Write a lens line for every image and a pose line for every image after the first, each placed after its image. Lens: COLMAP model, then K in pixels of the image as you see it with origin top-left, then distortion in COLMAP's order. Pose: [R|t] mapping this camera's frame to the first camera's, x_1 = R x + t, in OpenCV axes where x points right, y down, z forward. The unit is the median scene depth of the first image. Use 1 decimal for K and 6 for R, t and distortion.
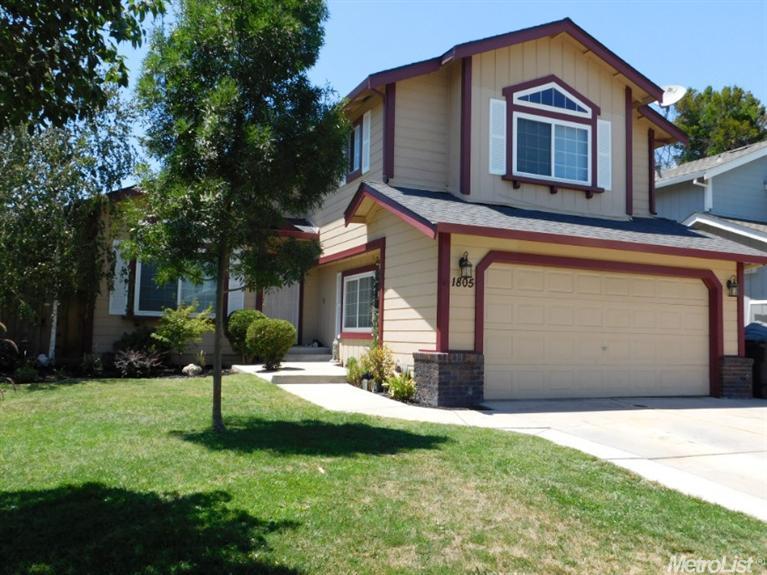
lens RADIAL K [[666.5, 0, 383.9], [0, 666.5, 287.4], [0, 0, 1]] dist [-0.013222, -0.005382]
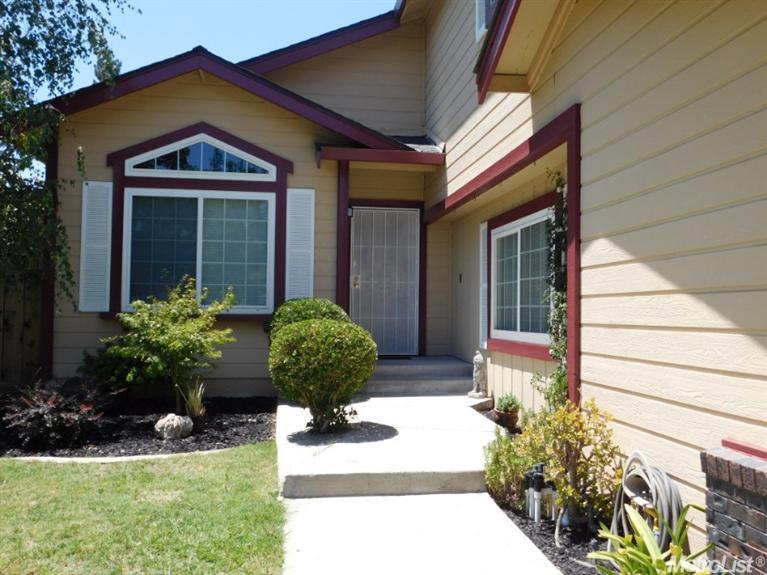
lens RADIAL K [[666.5, 0, 384.2], [0, 666.5, 286.7], [0, 0, 1]] dist [-0.013222, -0.005382]
pose [[0.965104, -0.023061, -0.260849, -0.008102], [0.030845, 0.999192, 0.025785, 0.013203], [0.260043, -0.032931, 0.965035, 0.540209]]
